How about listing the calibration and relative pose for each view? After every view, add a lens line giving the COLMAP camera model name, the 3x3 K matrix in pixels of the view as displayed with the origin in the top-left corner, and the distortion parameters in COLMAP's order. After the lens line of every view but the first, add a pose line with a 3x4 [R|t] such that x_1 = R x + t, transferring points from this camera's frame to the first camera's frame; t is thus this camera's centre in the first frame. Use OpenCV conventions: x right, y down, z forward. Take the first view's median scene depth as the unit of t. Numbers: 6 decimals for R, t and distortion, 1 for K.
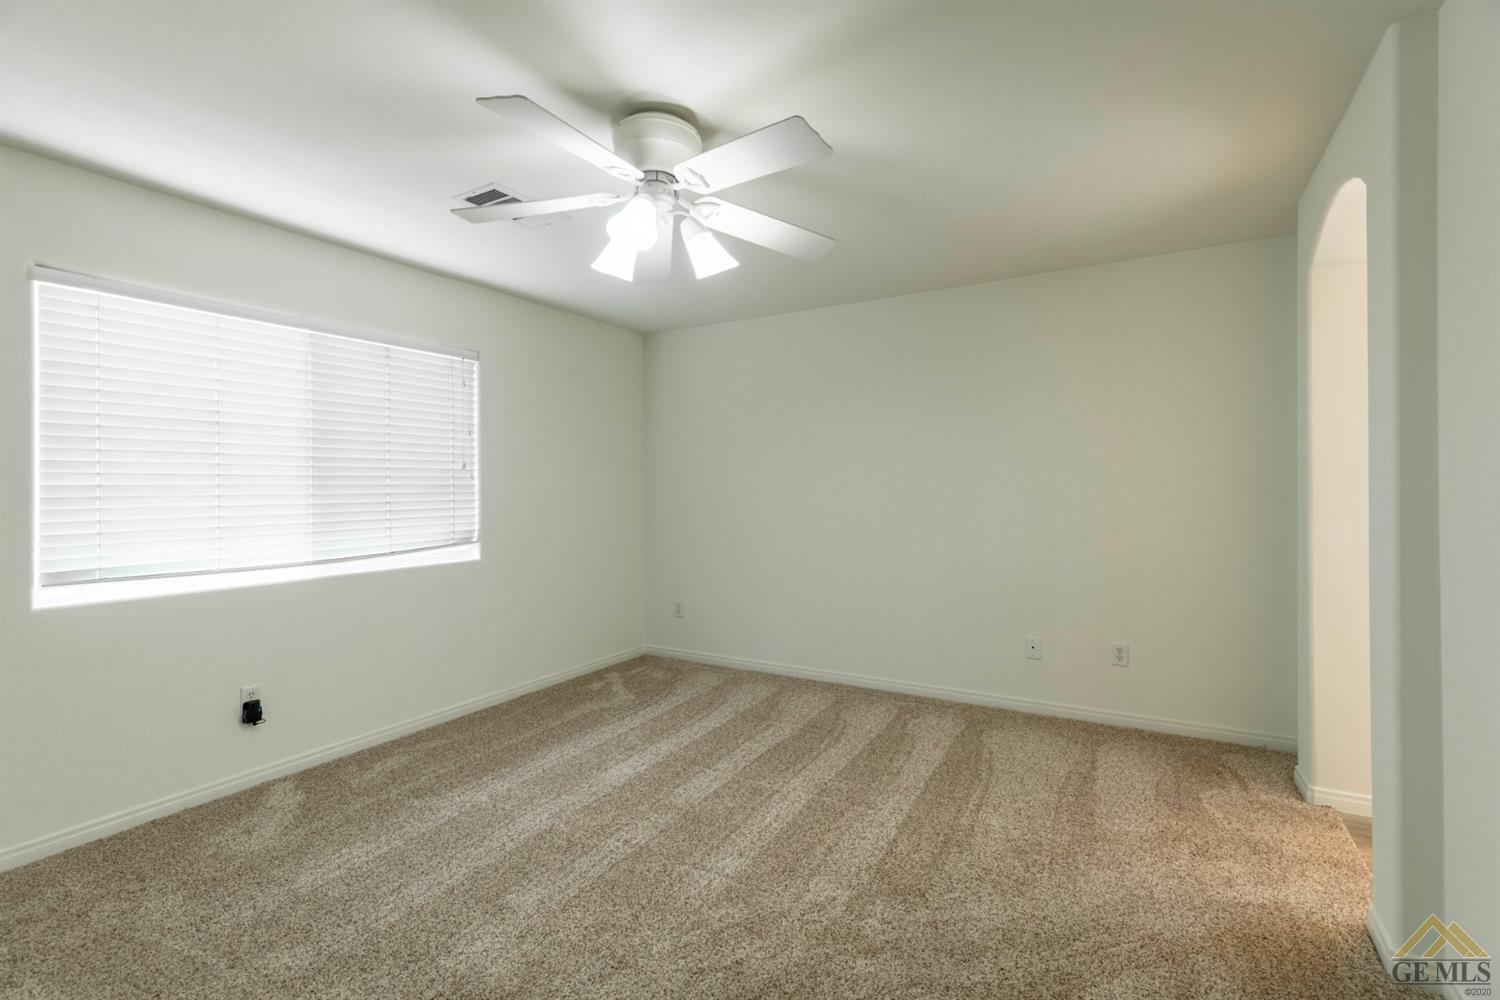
lens RADIAL K [[689.2, 0, 747.6], [0, 689.2, 490.0], [0, 0, 1]] dist [-0.000028, -0.000010]
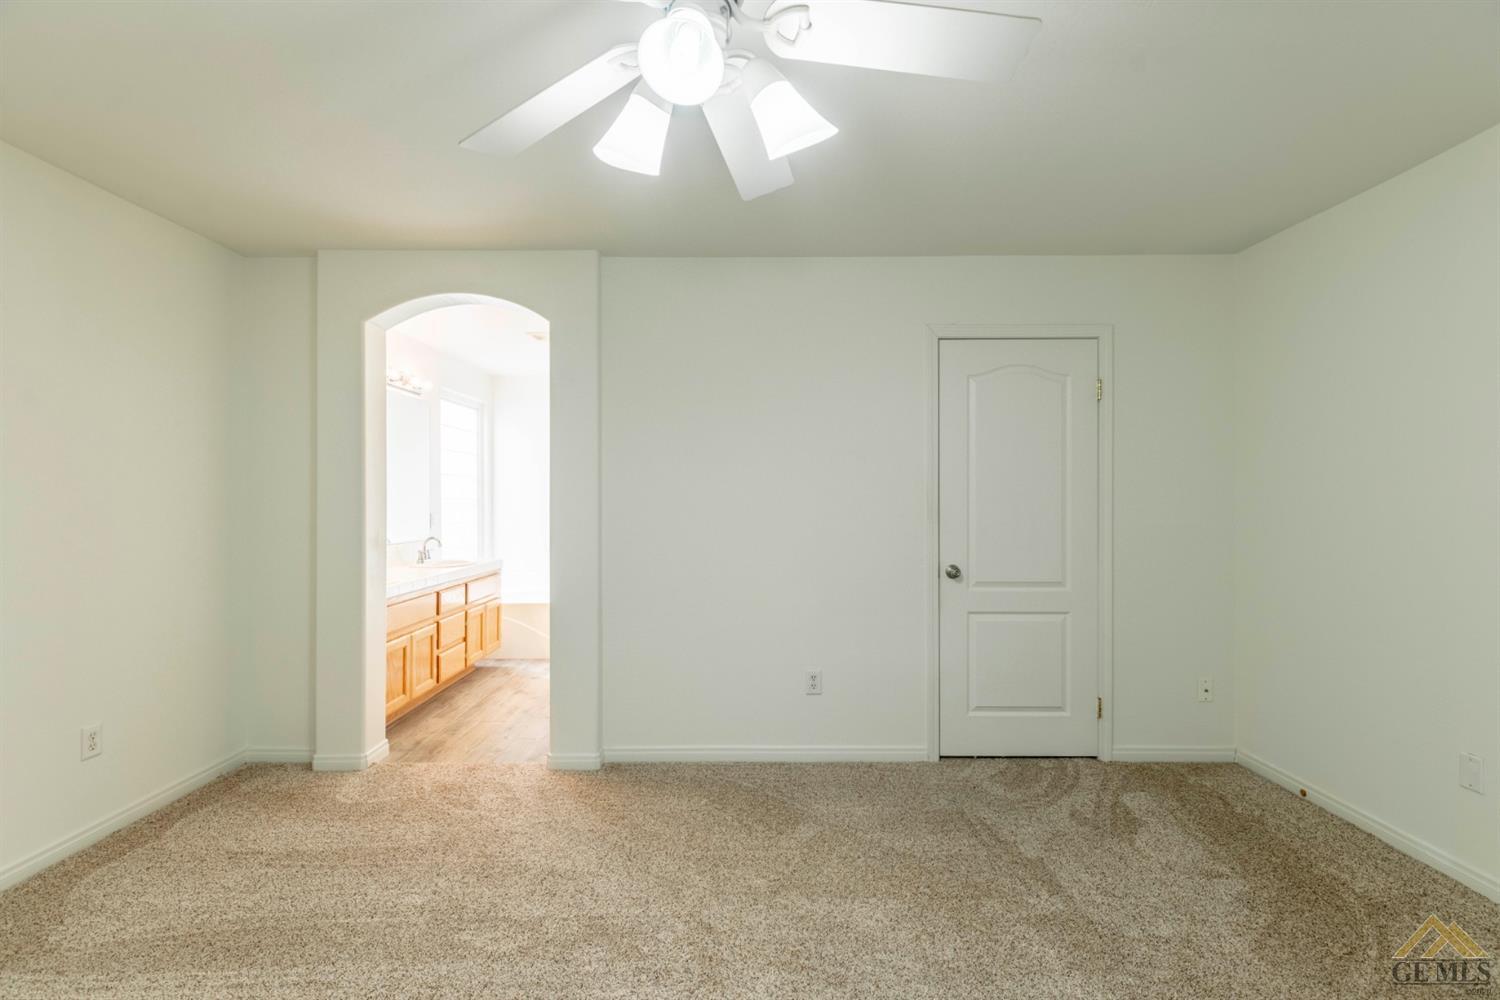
lens RADIAL K [[689.2, 0, 747.6], [0, 689.2, 490.0], [0, 0, 1]] dist [-0.000028, -0.000010]
pose [[-0.507652, 0.011806, 0.861481, -0.671754], [0.006151, 0.999930, -0.010079, -0.018719], [-0.861540, 0.000183, -0.507689, 1.225892]]
